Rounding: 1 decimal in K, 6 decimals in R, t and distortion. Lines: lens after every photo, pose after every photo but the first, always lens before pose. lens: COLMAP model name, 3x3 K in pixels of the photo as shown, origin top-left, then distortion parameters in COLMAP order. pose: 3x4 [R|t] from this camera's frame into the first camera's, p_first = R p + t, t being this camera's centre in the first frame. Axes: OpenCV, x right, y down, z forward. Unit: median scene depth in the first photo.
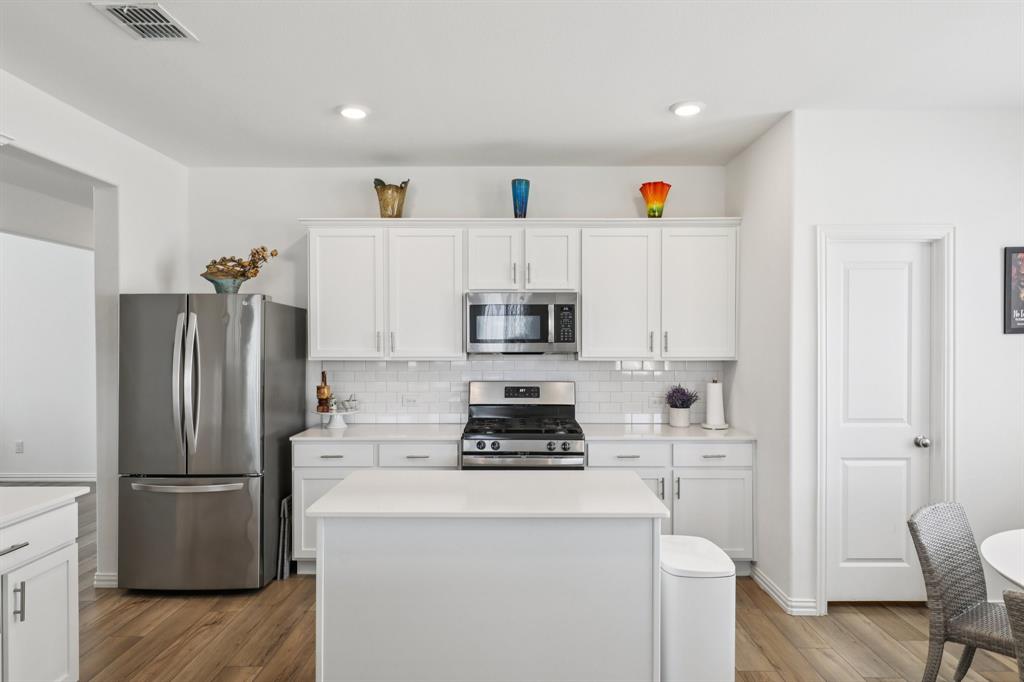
lens RADIAL K [[588.4, 0, 511.9], [0, 588.4, 349.0], [0, 0, 1]] dist [-0.012329, -0.002049]
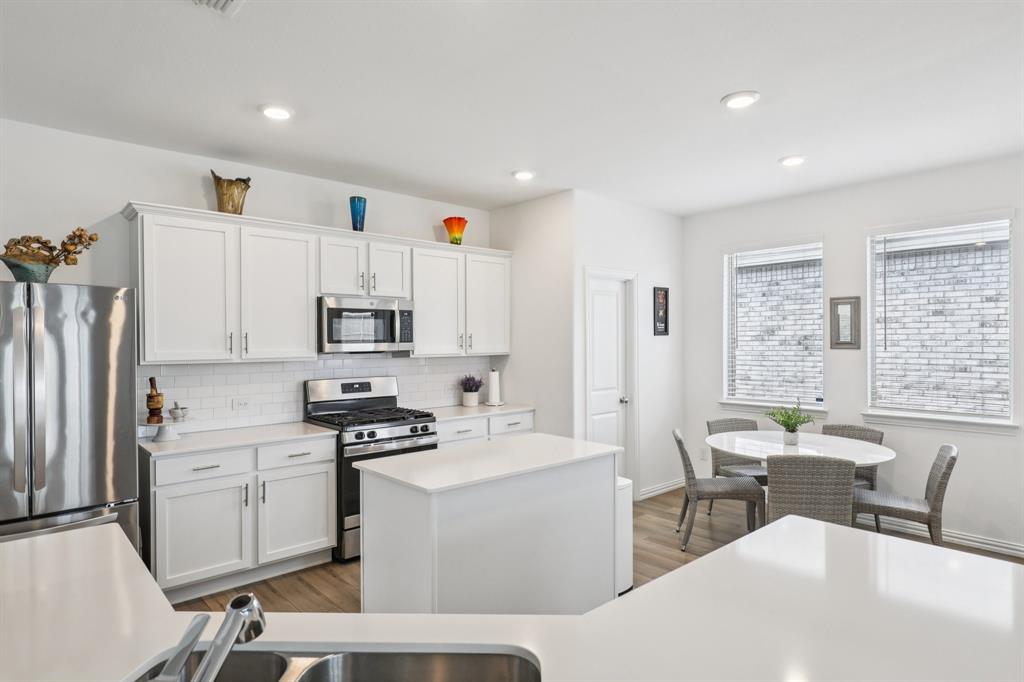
lens RADIAL K [[576.9, 0, 512.6], [0, 576.9, 333.3], [0, 0, 1]] dist [0.004869, -0.003670]
pose [[0.733217, 0.003581, 0.679985, -0.528992], [0.016172, 0.999611, -0.022702, 0.000552], [-0.679802, 0.027642, 0.732875, 0.001575]]
